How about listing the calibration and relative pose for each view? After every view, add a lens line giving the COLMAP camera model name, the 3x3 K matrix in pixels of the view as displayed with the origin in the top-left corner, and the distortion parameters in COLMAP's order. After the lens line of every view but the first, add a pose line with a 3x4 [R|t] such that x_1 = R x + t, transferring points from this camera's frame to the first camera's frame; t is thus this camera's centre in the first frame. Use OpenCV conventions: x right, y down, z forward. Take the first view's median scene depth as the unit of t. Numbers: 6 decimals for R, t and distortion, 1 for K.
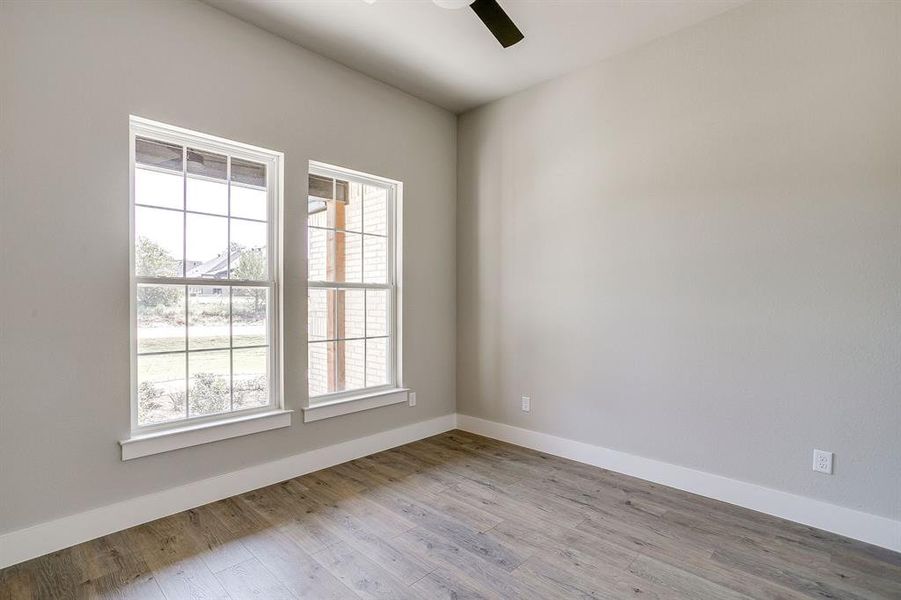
lens RADIAL K [[447.6, 0, 450.0], [0, 447.6, 304.5], [0, 0, 1]] dist [-0.056830, 0.041160]
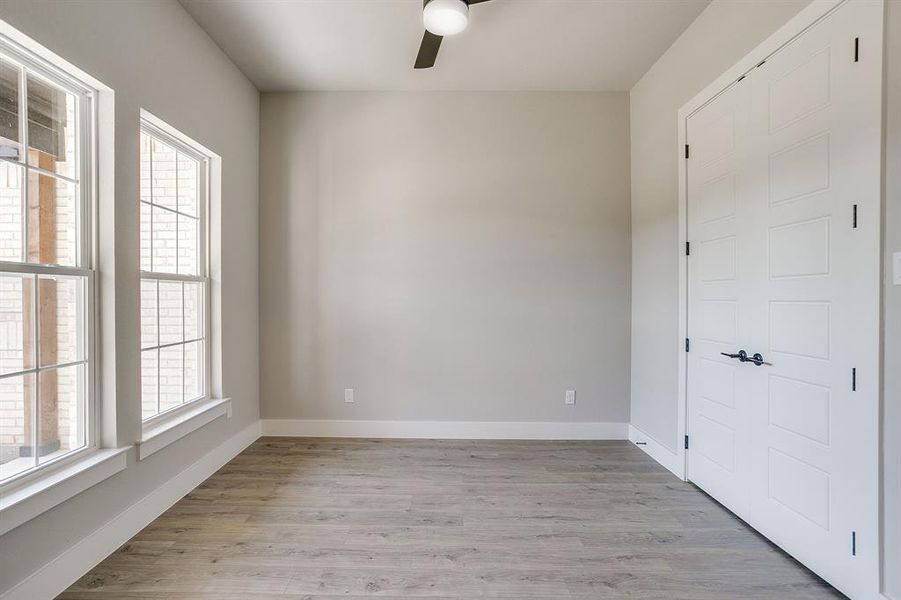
lens RADIAL K [[452.5, 0, 445.4], [0, 452.5, 298.4], [0, 0, 1]] dist [-0.059800, 0.043555]
pose [[0.719450, -0.002716, 0.694539, -0.433346], [0.003450, 0.999994, 0.000336, -0.003242], [-0.694536, 0.002154, 0.719455, 0.098726]]
